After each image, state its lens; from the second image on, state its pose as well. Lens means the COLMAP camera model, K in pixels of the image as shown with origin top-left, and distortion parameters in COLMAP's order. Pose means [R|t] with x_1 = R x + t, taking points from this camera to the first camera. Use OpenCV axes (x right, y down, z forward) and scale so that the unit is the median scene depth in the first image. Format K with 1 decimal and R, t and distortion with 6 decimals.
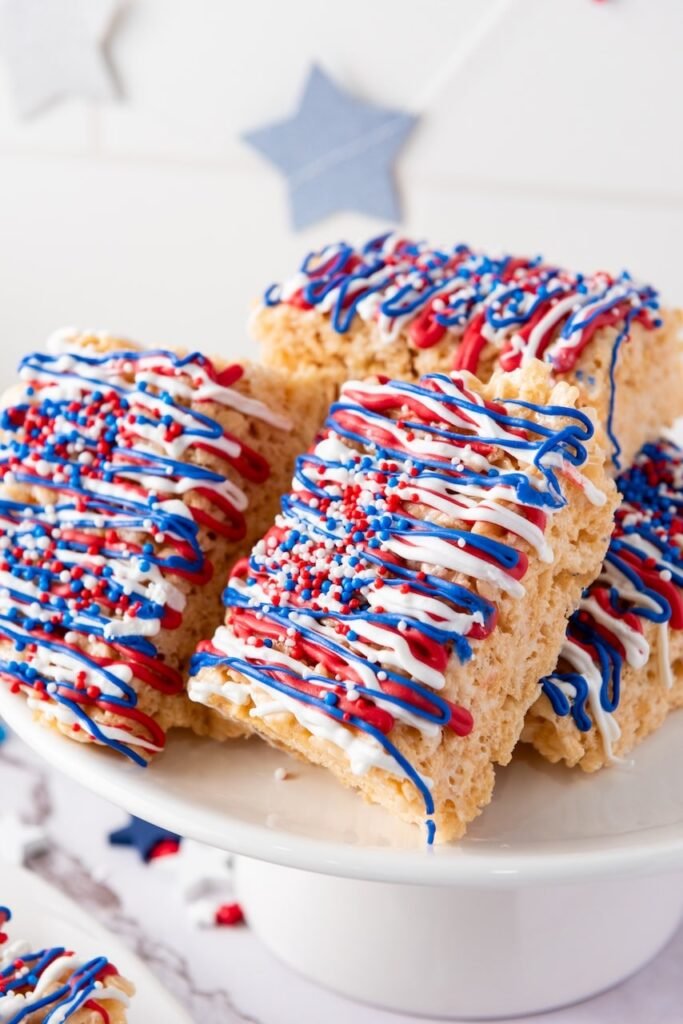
lens RADIAL K [[2011.4, 0, 341.5], [0, 2011.4, 512.0], [0, 0, 1]] dist [-0.051266, -0.091447]
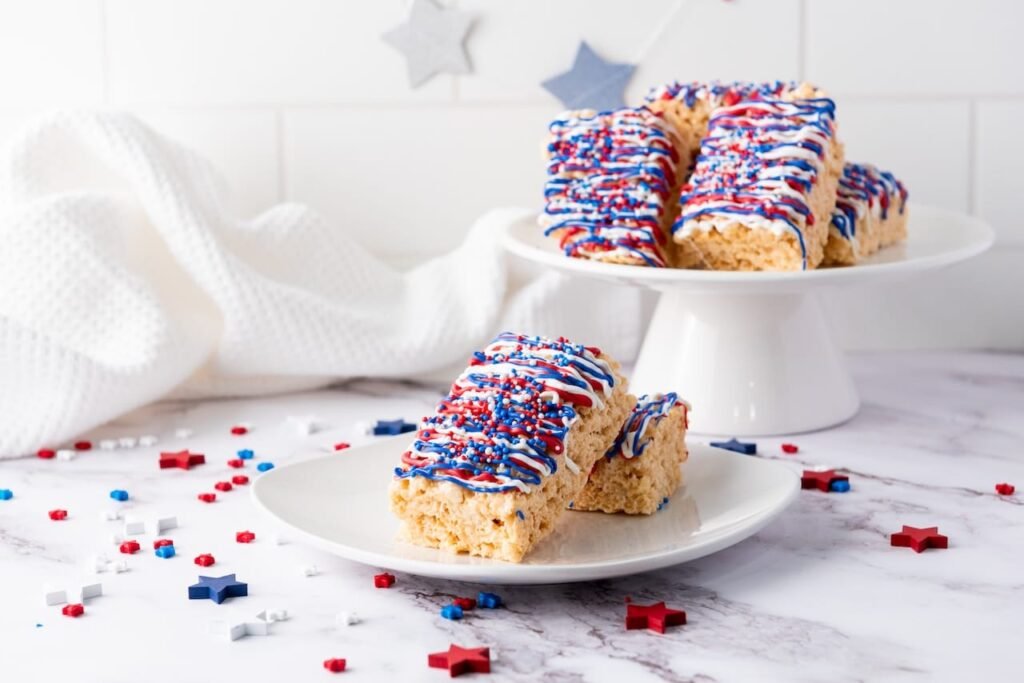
lens RADIAL K [[2011.4, 0, 512.0], [0, 2011.4, 341.5], [0, 0, 1]] dist [-0.051266, -0.091447]
pose [[0.970800, -0.073053, 0.228496, -0.742261], [0.125521, 0.966397, -0.224325, 0.653127], [-0.204430, 0.246456, 0.947348, -0.997627]]
